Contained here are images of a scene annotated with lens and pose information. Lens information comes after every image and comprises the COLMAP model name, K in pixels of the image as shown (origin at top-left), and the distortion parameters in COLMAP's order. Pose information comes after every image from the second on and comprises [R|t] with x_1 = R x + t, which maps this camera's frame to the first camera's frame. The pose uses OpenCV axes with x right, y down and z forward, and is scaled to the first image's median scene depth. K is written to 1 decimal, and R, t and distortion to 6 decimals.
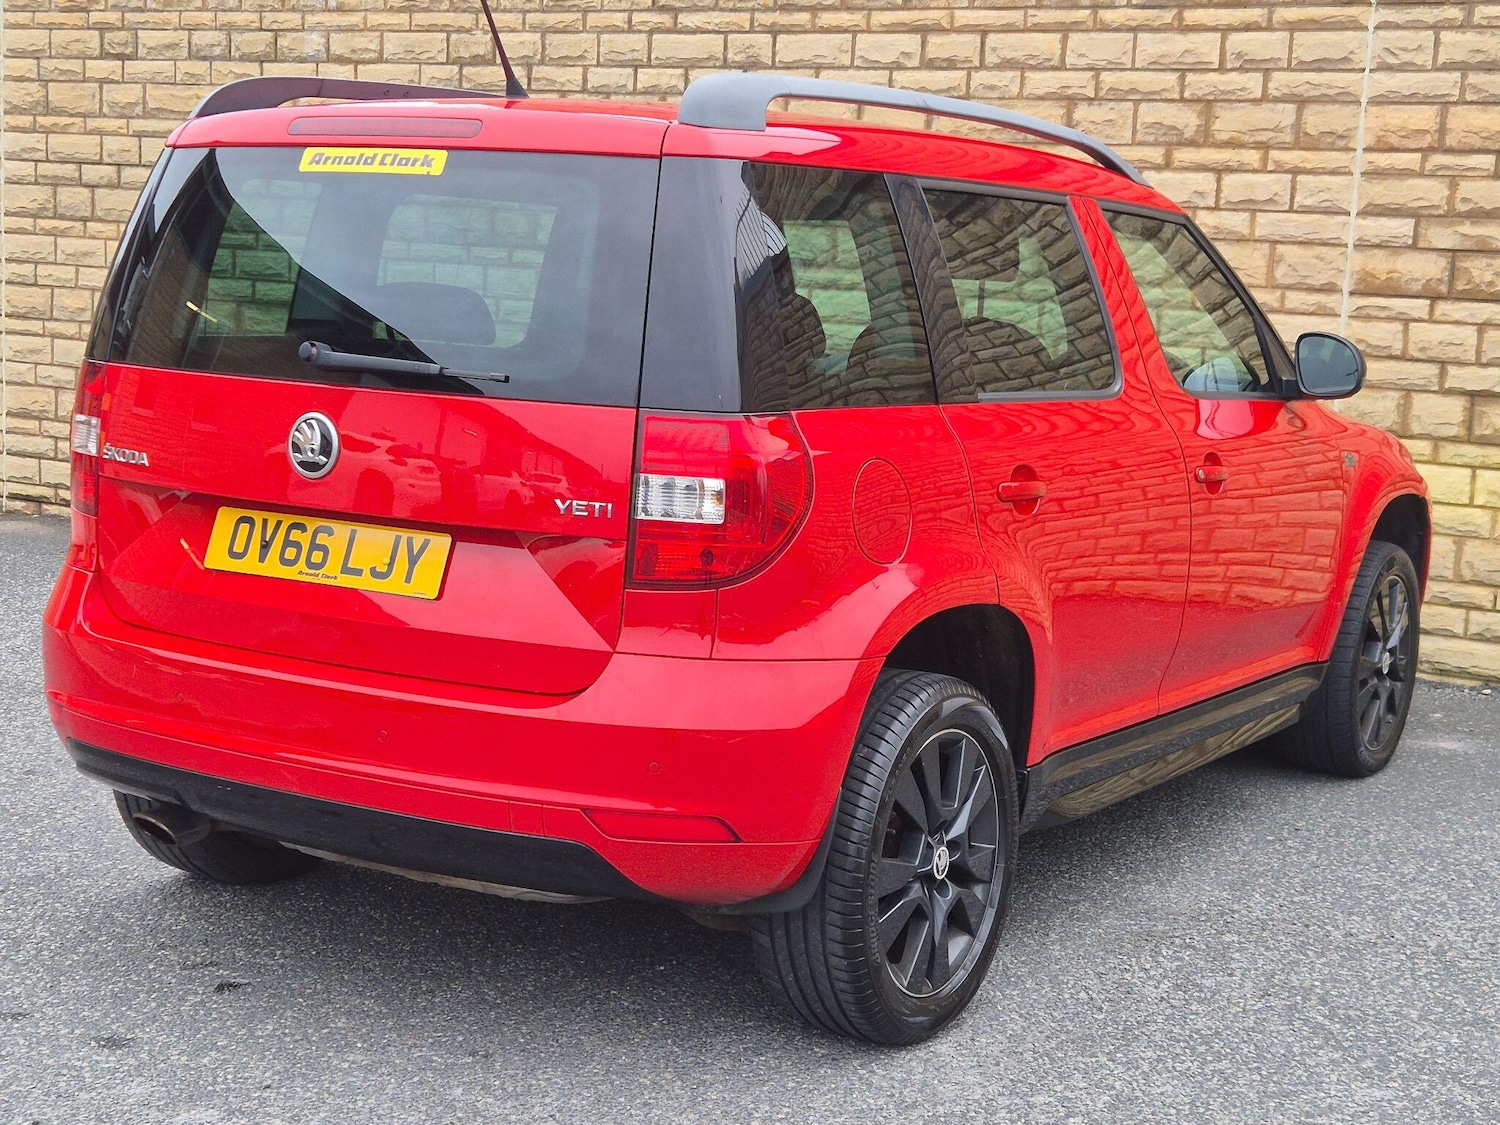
lens RADIAL K [[2292.8, 0, 710.8], [0, 2292.8, 555.4], [0, 0, 1]] dist [0.076510, 0.000000]
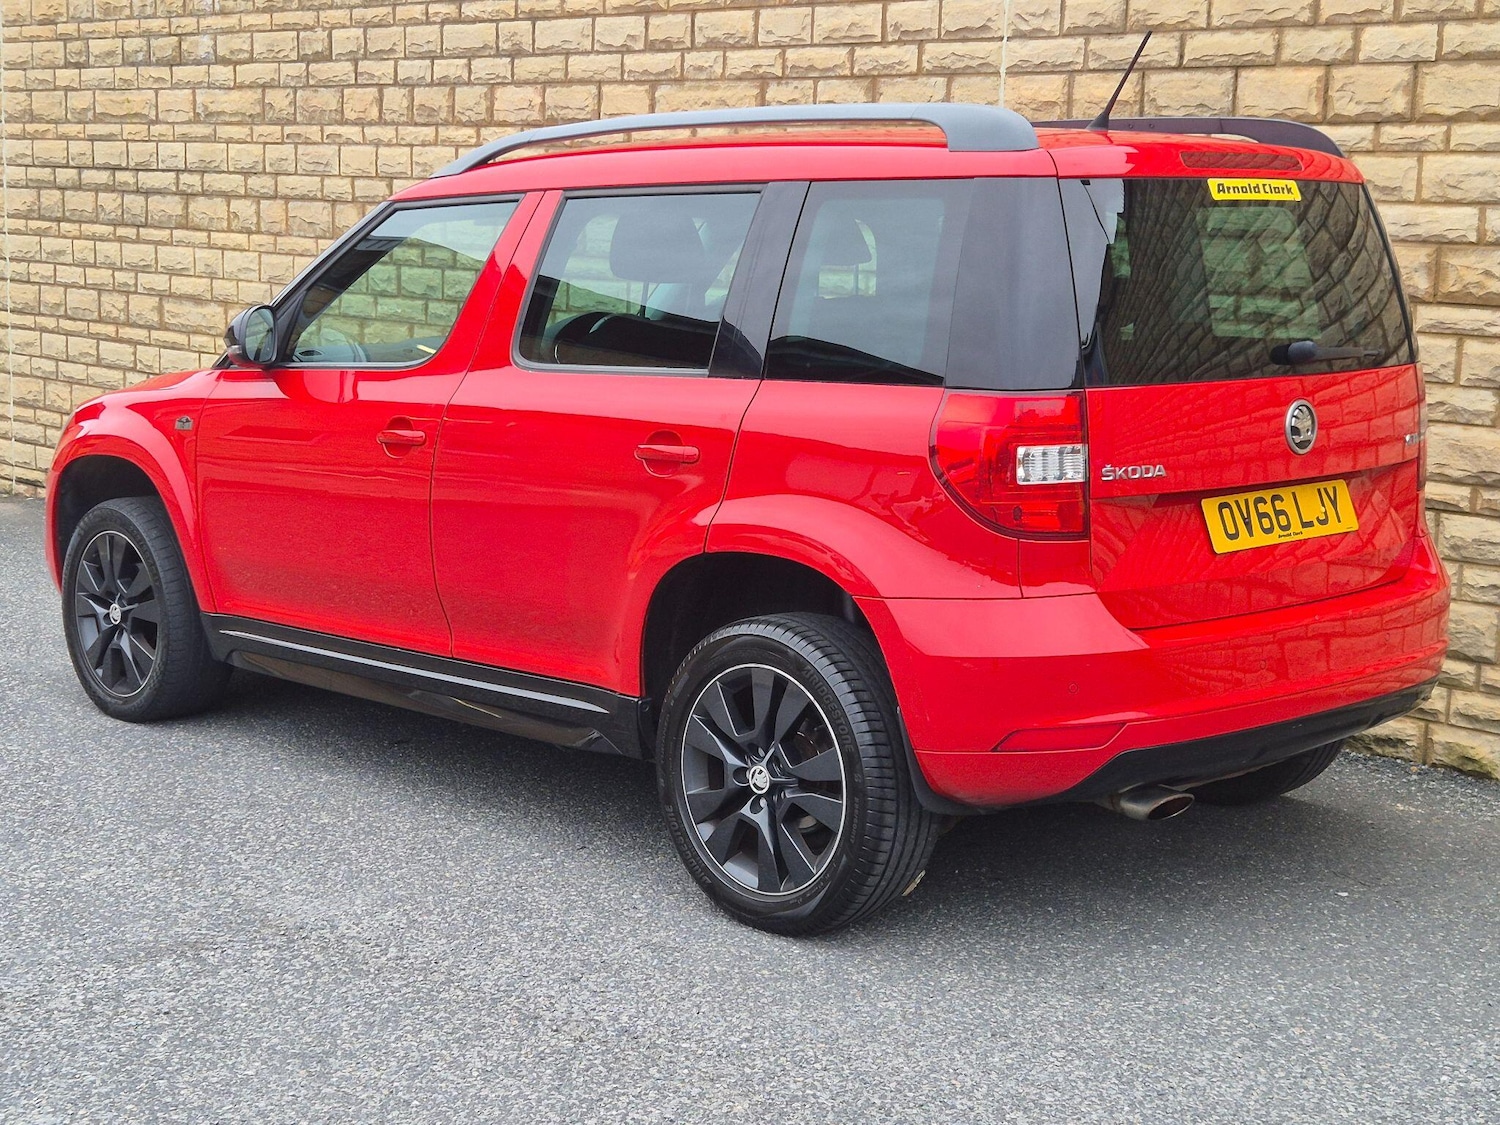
lens RADIAL K [[2292.8, 0, 703.7], [0, 2292.8, 554.3], [0, 0, 1]] dist [0.076510, 0.000000]
pose [[0.962307, 0.022444, -0.271039, 0.413623], [-0.021529, 0.999748, 0.006349, -0.006669], [0.271113, -0.000274, 0.962547, 0.078890]]
